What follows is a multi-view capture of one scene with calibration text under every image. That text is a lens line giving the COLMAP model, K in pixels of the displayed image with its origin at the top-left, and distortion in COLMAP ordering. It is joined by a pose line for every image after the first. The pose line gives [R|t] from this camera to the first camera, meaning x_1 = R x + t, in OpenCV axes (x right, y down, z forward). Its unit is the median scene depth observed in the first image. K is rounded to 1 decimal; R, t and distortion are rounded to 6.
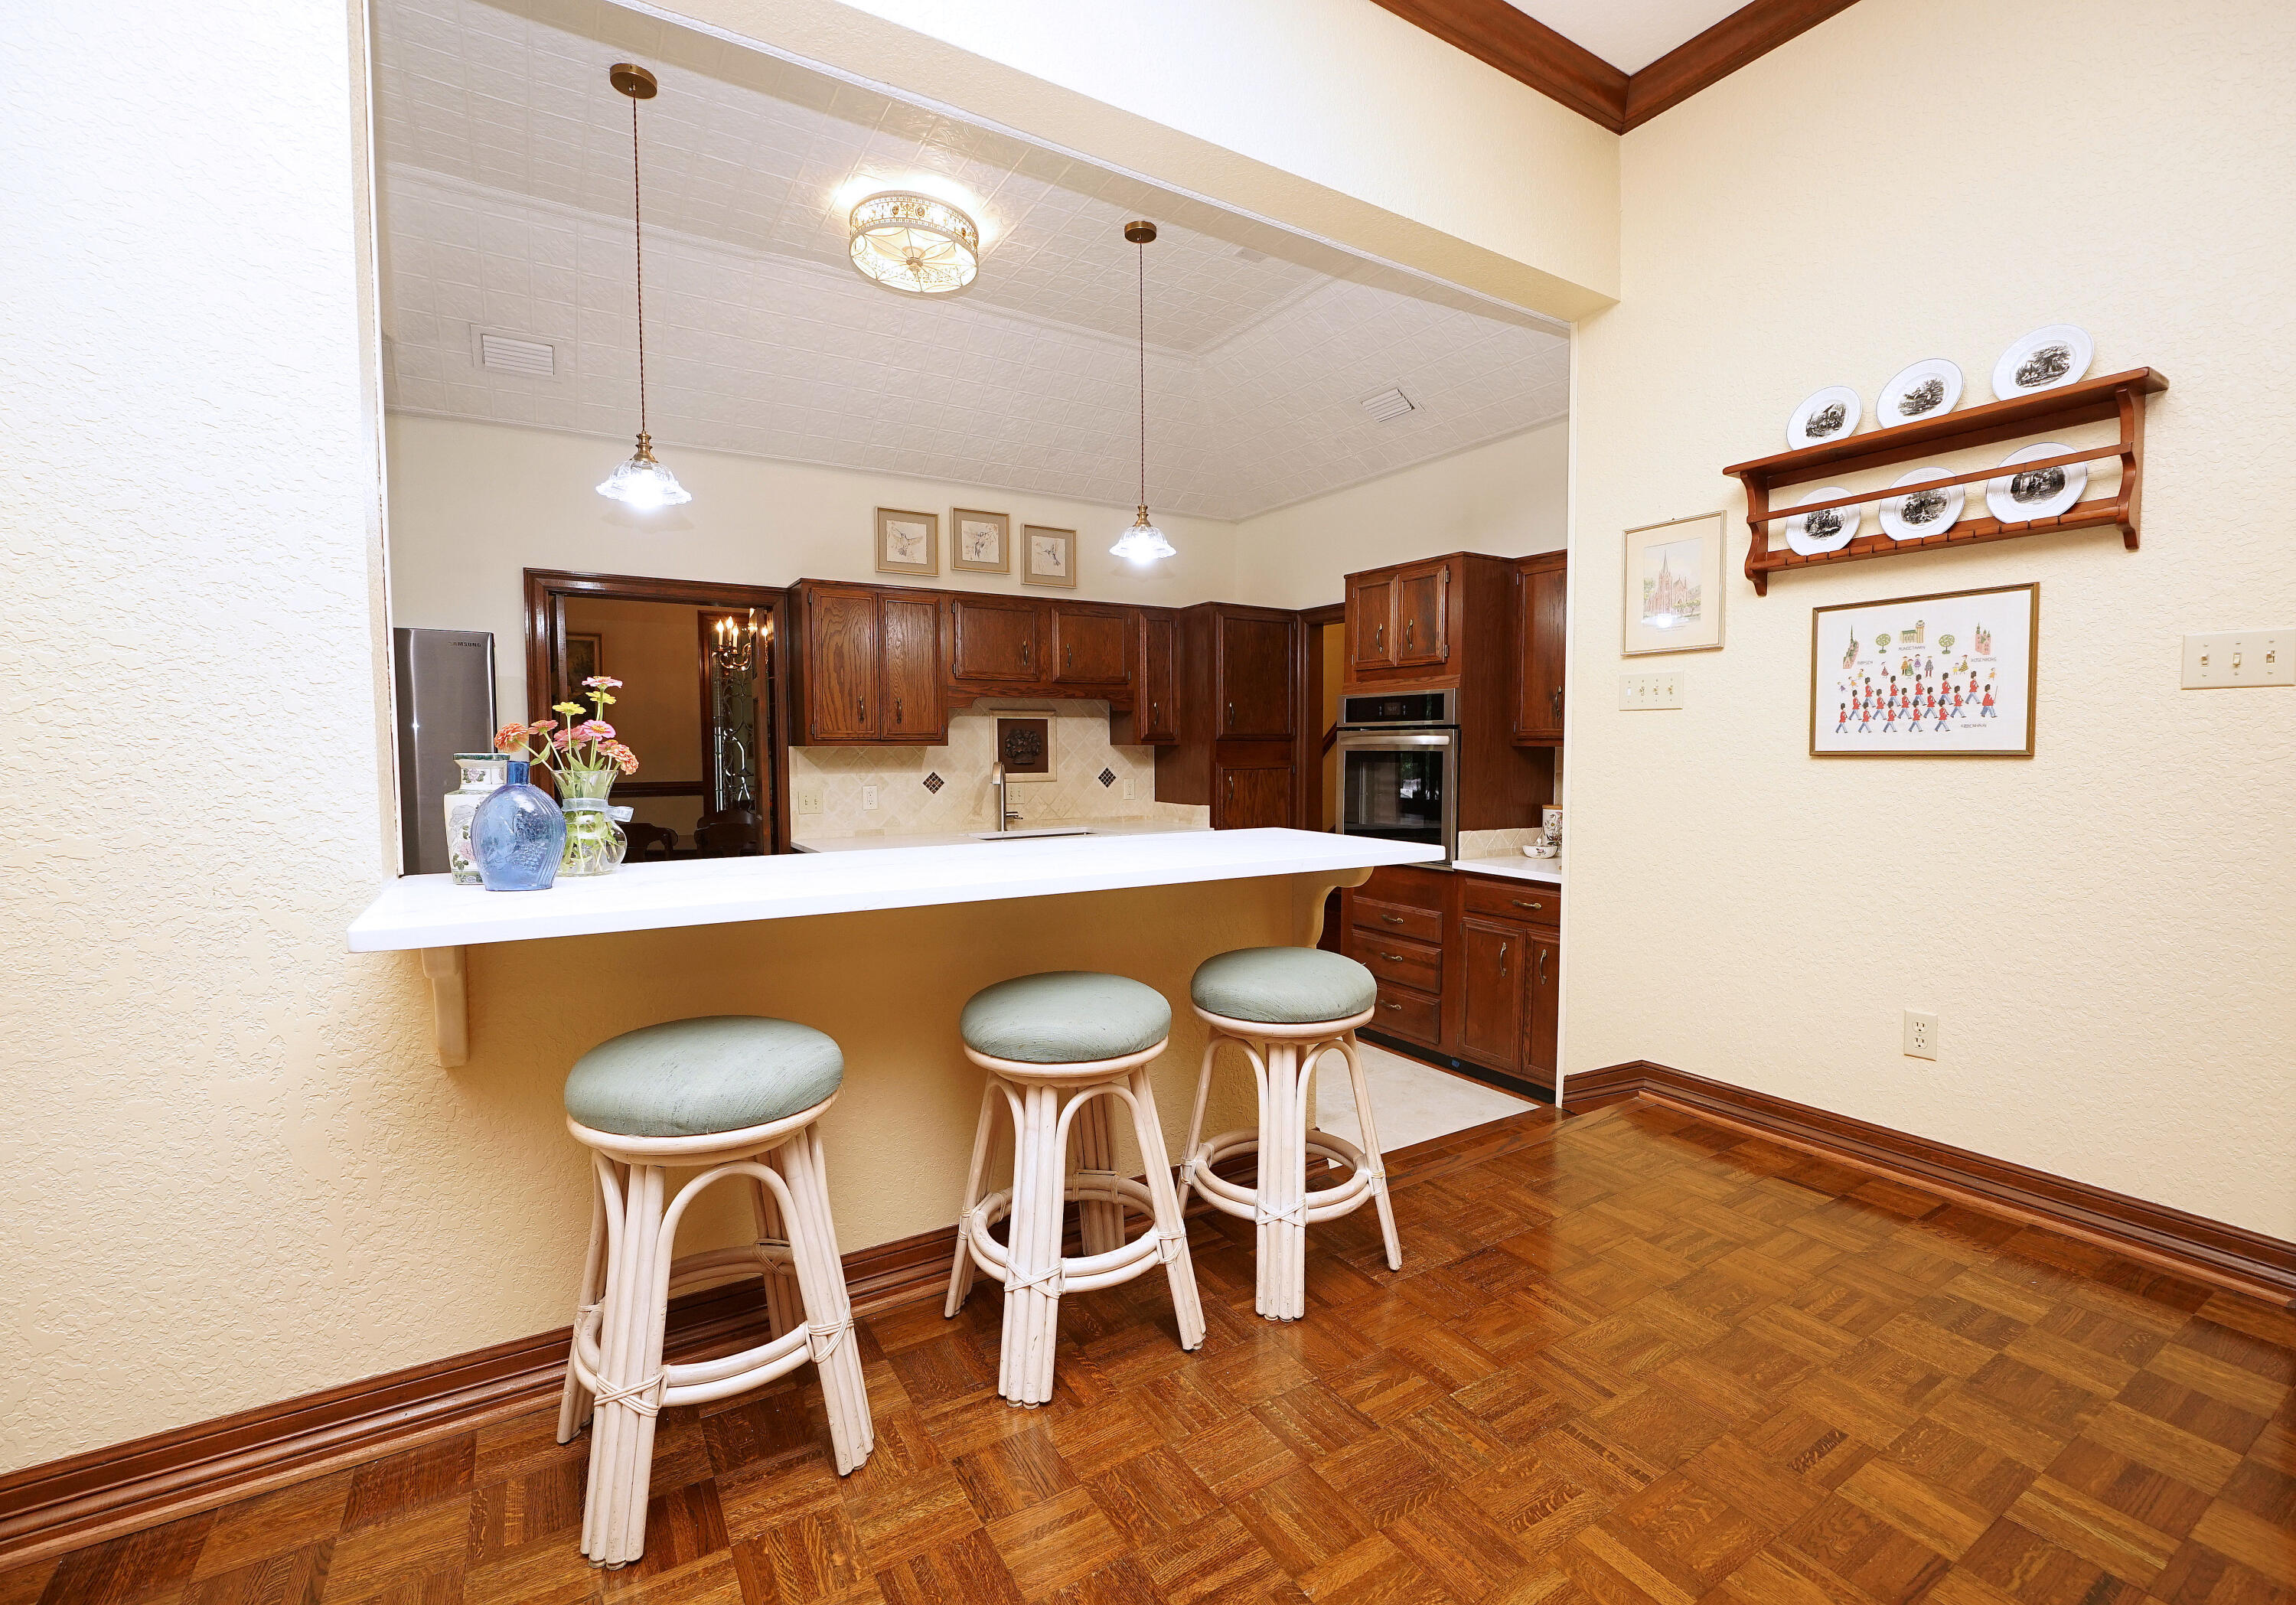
lens RADIAL K [[1013.1, 0, 1187.2], [0, 1013.1, 796.2], [0, 0, 1]] dist [0.000577, 0.000128]
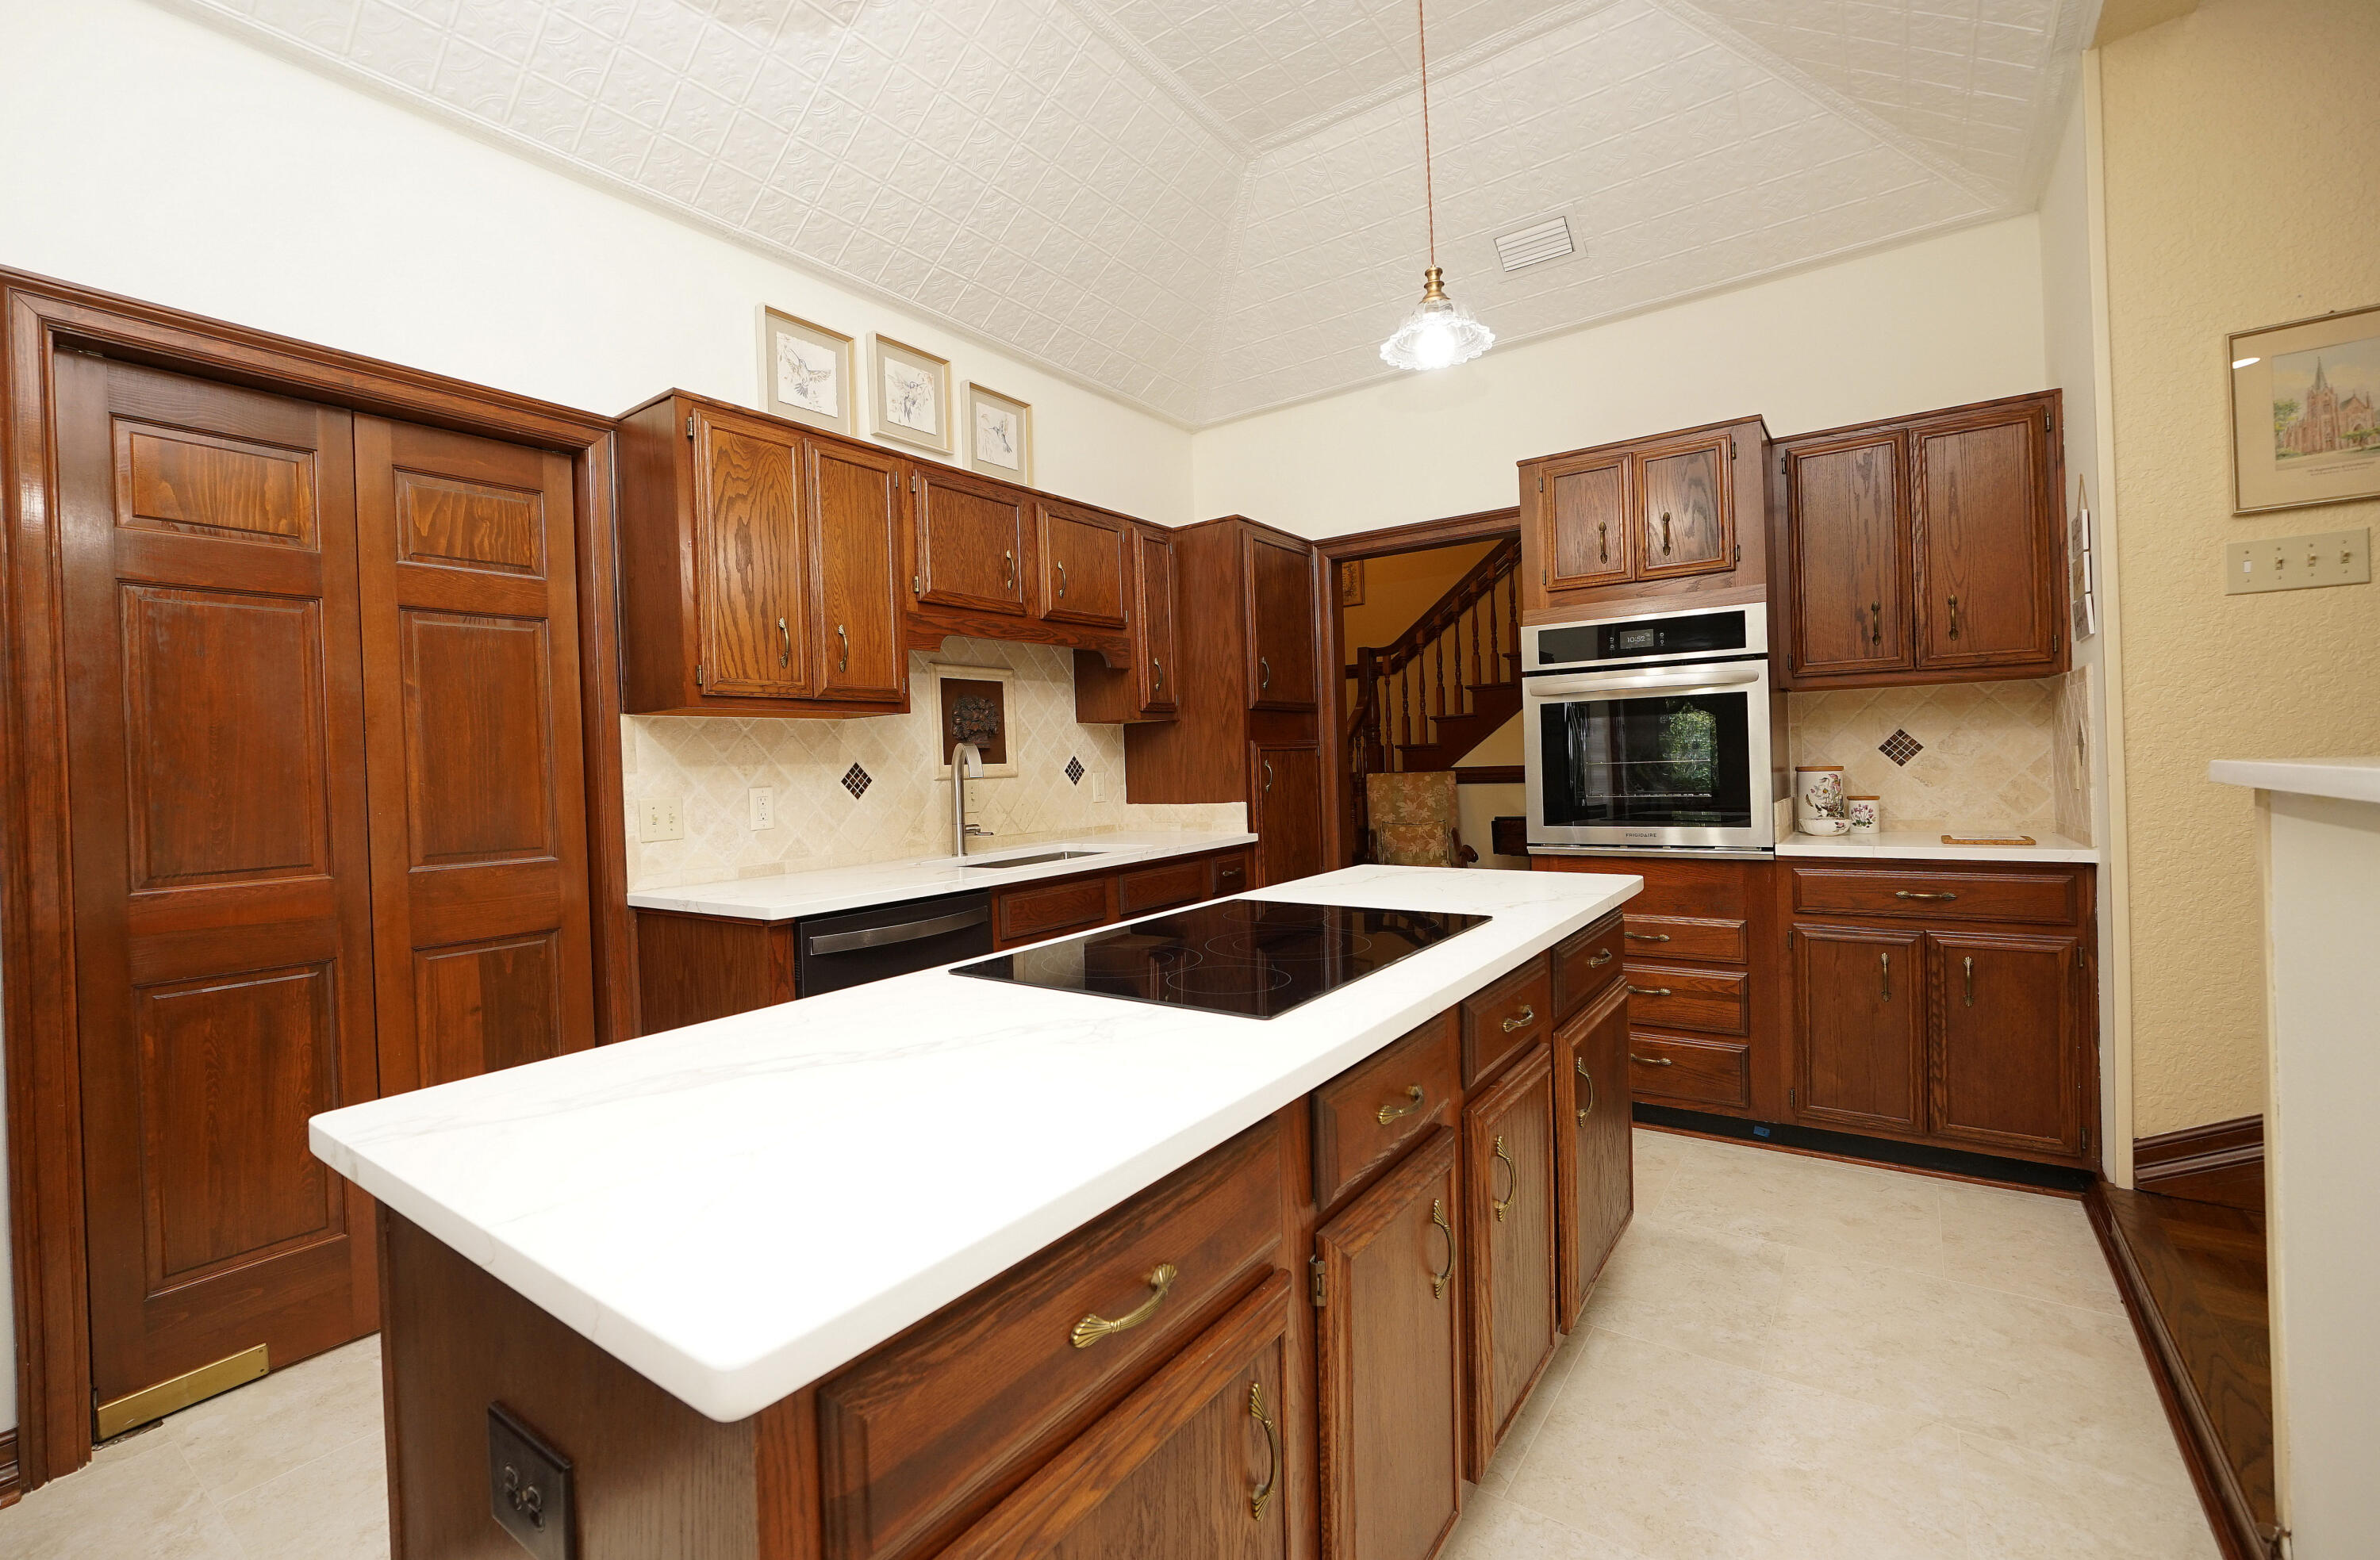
lens RADIAL K [[1012.1, 0, 1168.9], [0, 1012.1, 772.4], [0, 0, 1]] dist [-0.020018, 0.007760]
pose [[0.930787, -0.033170, 0.364055, -0.307583], [0.051619, 0.997822, -0.041060, 0.016426], [-0.361900, 0.057011, 0.930472, 0.395028]]
